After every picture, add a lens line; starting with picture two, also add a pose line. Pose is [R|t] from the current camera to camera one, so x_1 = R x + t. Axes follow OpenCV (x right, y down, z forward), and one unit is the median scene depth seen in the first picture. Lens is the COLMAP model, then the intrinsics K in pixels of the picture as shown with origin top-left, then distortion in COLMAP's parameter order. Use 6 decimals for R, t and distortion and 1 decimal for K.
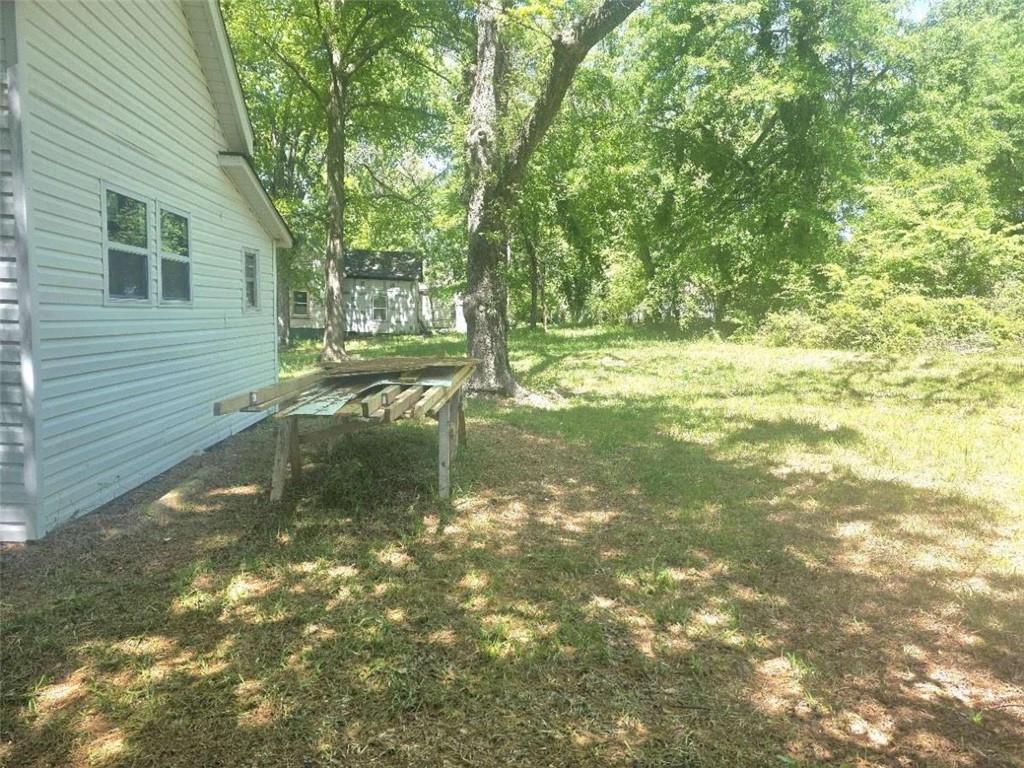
lens RADIAL K [[679.5, 0, 513.3], [0, 679.5, 385.1], [0, 0, 1]] dist [0.043370, -0.026107]
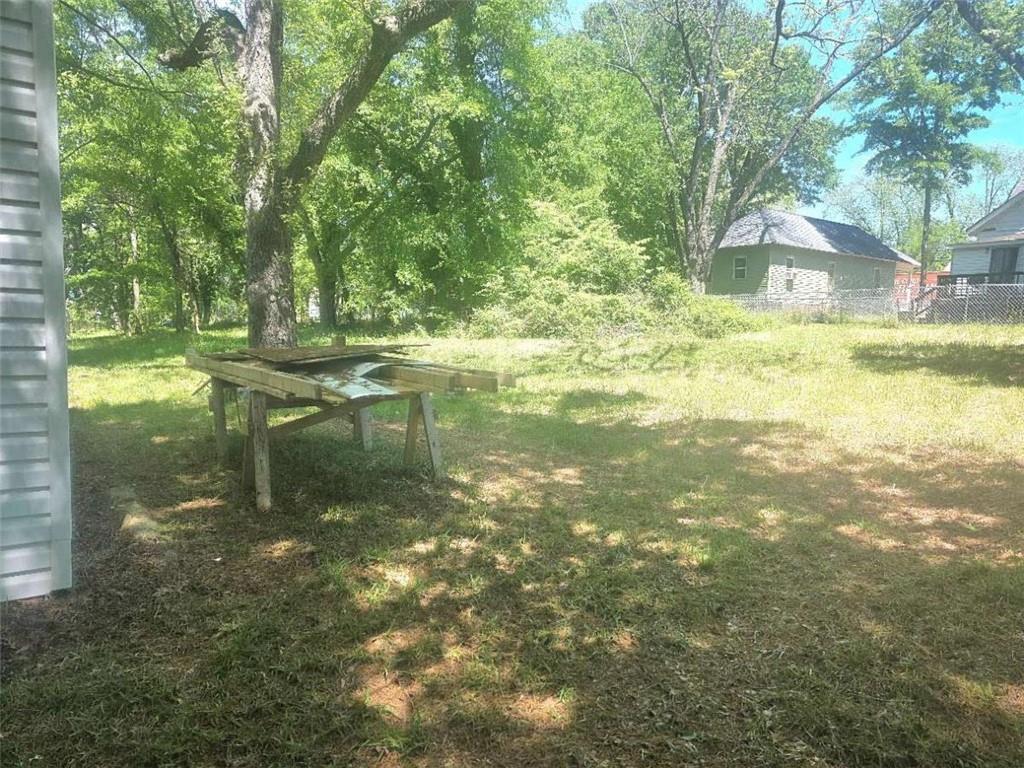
lens RADIAL K [[679.5, 0, 556.0], [0, 679.5, 385.8], [0, 0, 1]] dist [0.043370, -0.026107]
pose [[0.834374, -0.074233, 0.546177, -0.226713], [0.075808, 0.996928, 0.019687, 0.011952], [-0.545961, 0.024978, 0.837438, 0.032248]]
